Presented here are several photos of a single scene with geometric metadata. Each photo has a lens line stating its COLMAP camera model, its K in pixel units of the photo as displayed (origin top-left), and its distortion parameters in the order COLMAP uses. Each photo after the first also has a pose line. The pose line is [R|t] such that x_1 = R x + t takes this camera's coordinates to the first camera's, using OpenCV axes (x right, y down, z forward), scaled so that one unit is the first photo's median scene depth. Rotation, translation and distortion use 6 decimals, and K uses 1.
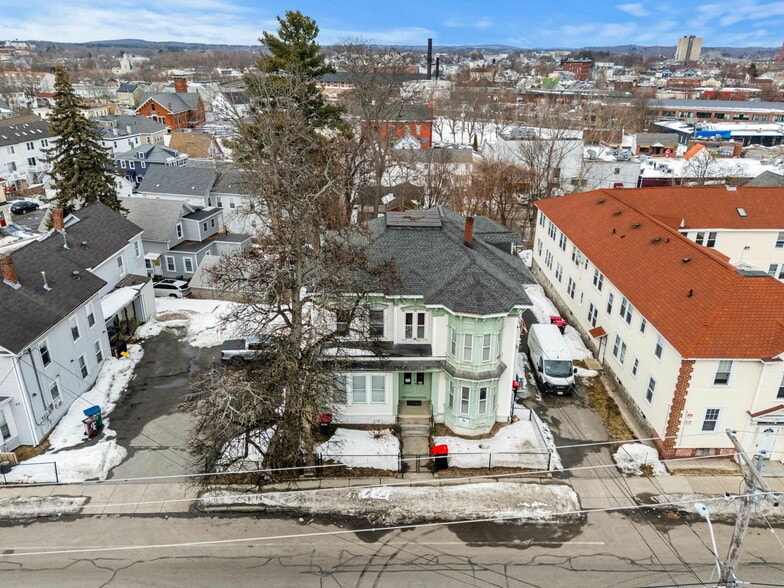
lens RADIAL K [[572.9, 0, 392.0], [0, 572.9, 294.0], [0, 0, 1]] dist [0.080546, -0.073996]
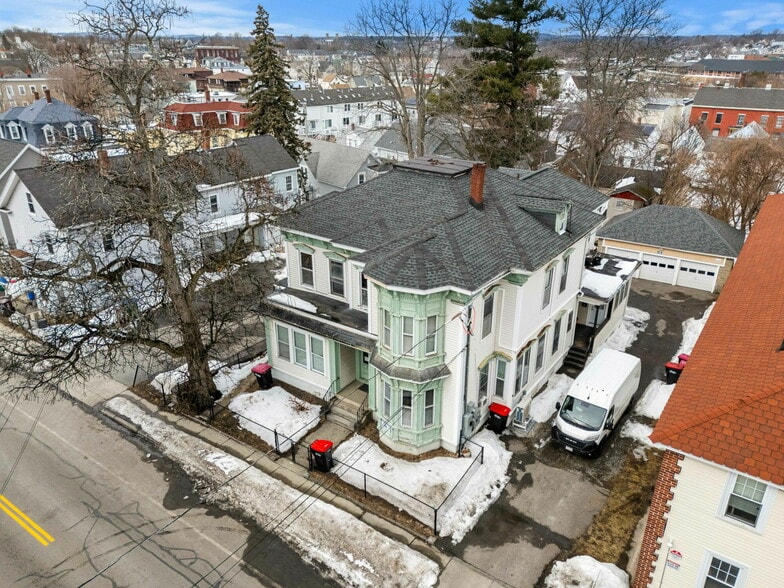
lens RADIAL K [[572.9, 0, 392.0], [0, 572.9, 294.0], [0, 0, 1]] dist [0.080546, -0.073996]
pose [[0.815114, 0.227900, -0.532589, 0.458766], [-0.221656, 0.972101, 0.076732, -0.006511], [0.535217, 0.055506, 0.842889, 0.339153]]
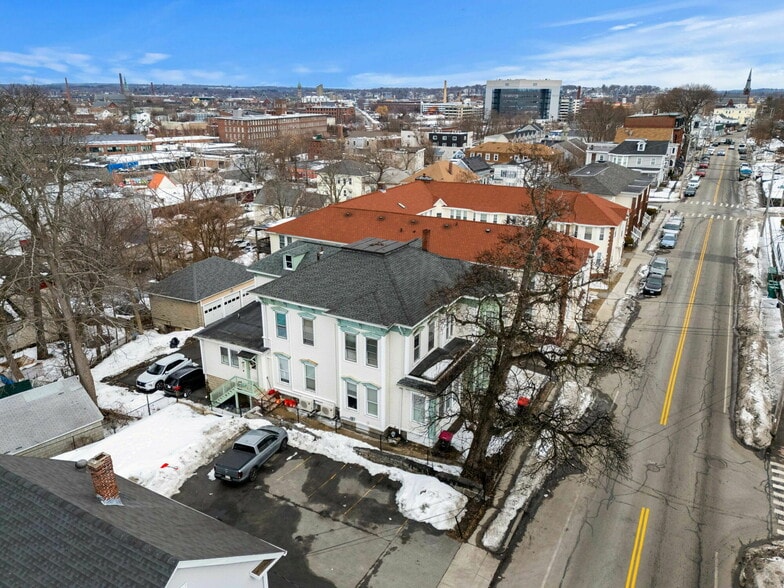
lens RADIAL K [[572.9, 0, 392.0], [0, 572.9, 294.0], [0, 0, 1]] dist [0.080546, -0.073996]
pose [[0.488627, -0.287389, 0.823803, -0.899786], [0.332142, 0.934372, 0.128957, -0.182449], [-0.806799, 0.210608, 0.552014, 0.421973]]
